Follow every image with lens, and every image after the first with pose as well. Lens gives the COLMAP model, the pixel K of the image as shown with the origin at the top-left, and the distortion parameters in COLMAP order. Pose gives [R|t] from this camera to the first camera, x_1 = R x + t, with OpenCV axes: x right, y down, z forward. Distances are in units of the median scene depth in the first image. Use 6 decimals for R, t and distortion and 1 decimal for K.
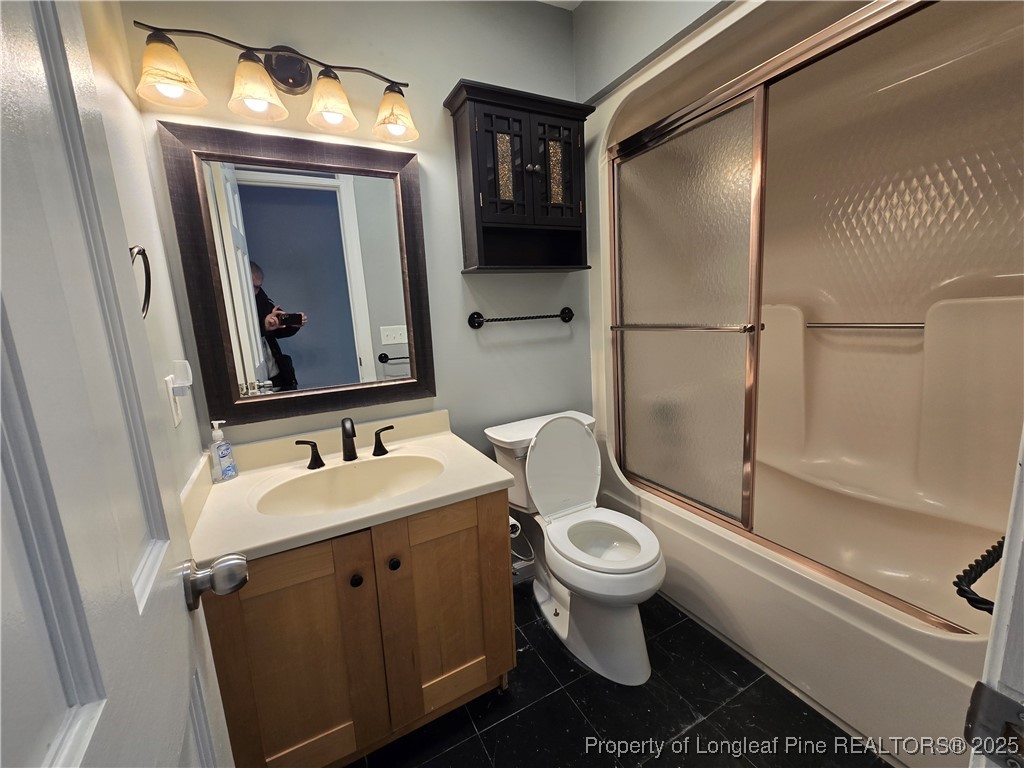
lens RADIAL K [[418.6, 0, 521.8], [0, 418.6, 377.1], [0, 0, 1]] dist [0.000545, 0.000786]
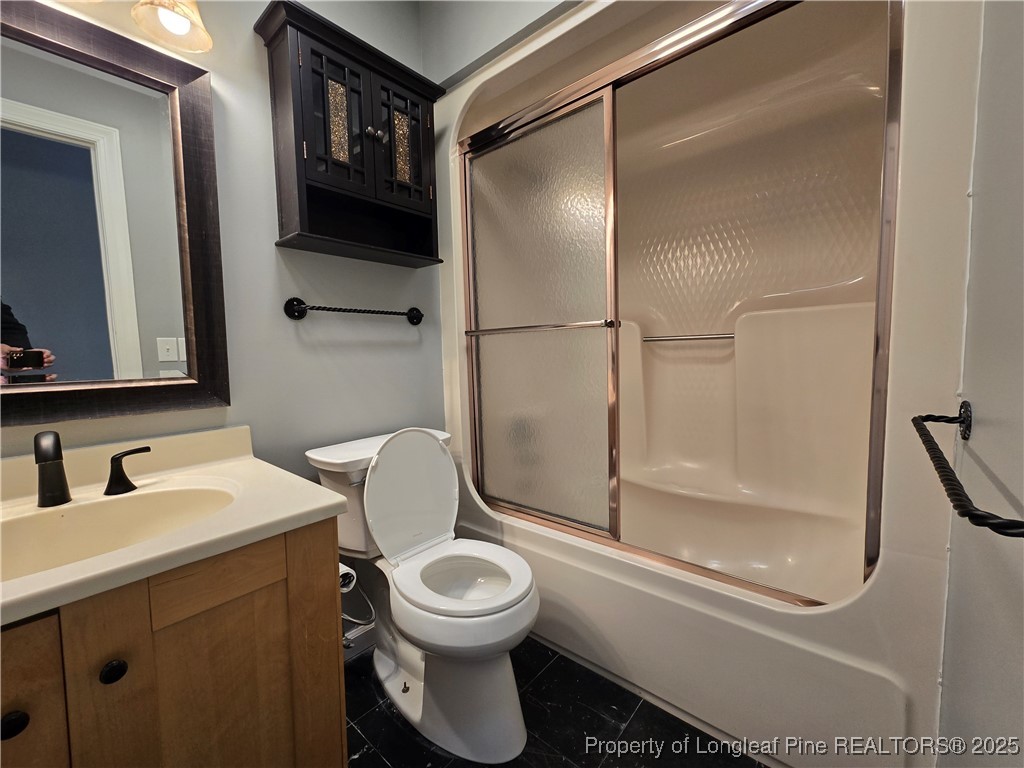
lens RADIAL K [[418.6, 0, 517.7], [0, 418.6, 374.4], [0, 0, 1]] dist [0.000545, 0.000786]
pose [[0.935282, 0.004457, 0.353876, 0.000227], [0.034969, 0.993864, -0.104939, 0.083267], [-0.352172, 0.110522, 0.929387, 0.156795]]
